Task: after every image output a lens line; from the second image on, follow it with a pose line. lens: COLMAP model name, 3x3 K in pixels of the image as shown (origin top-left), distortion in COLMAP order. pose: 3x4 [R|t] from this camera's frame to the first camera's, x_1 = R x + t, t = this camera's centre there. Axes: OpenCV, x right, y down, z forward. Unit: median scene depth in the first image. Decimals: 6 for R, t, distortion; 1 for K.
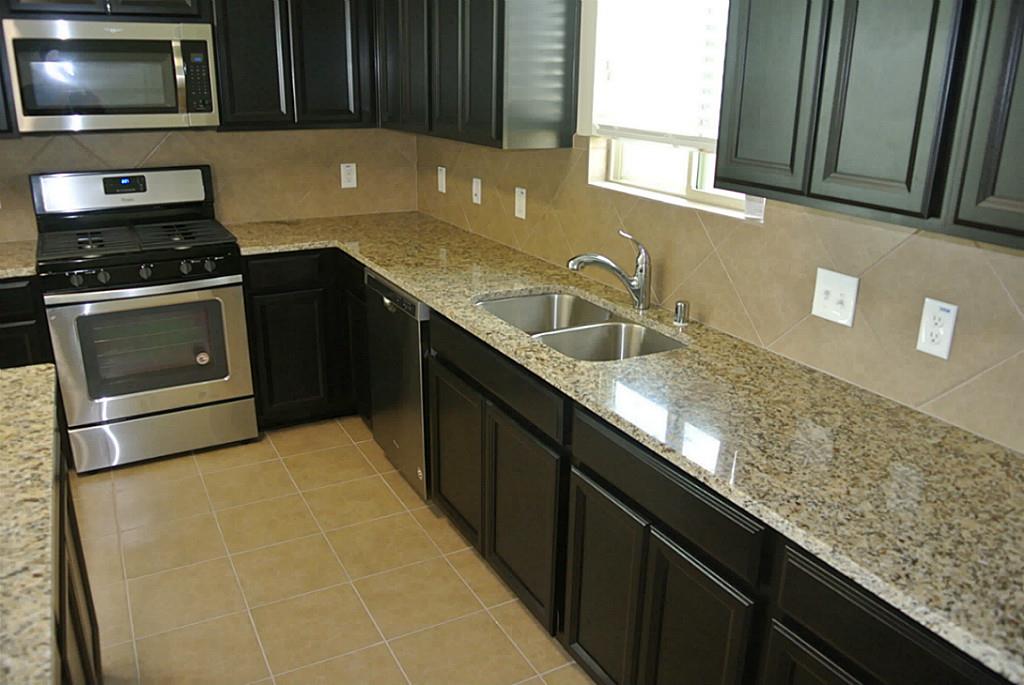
lens RADIAL K [[789.8, 0, 511.0], [0, 789.8, 340.6], [0, 0, 1]] dist [-0.065744, 0.014507]
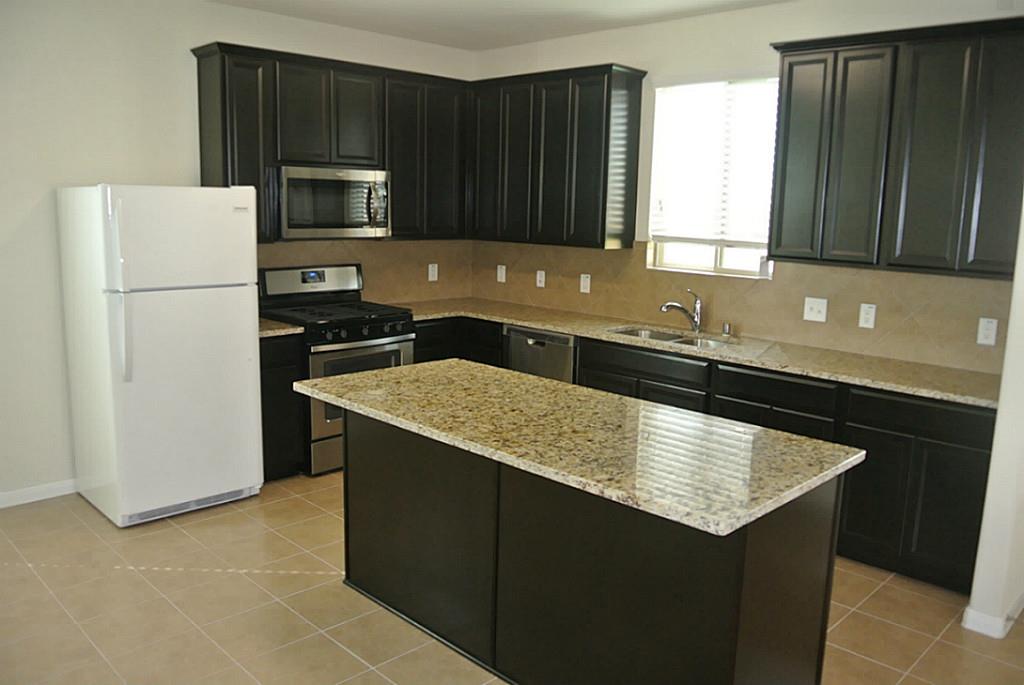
lens RADIAL K [[789.8, 0, 516.4], [0, 789.8, 340.9], [0, 0, 1]] dist [-0.065744, 0.014507]
pose [[0.959780, -0.040896, 0.277760, -0.638161], [0.081316, 0.987421, -0.135597, 0.165595], [-0.268720, 0.152730, 0.951033, -0.533600]]
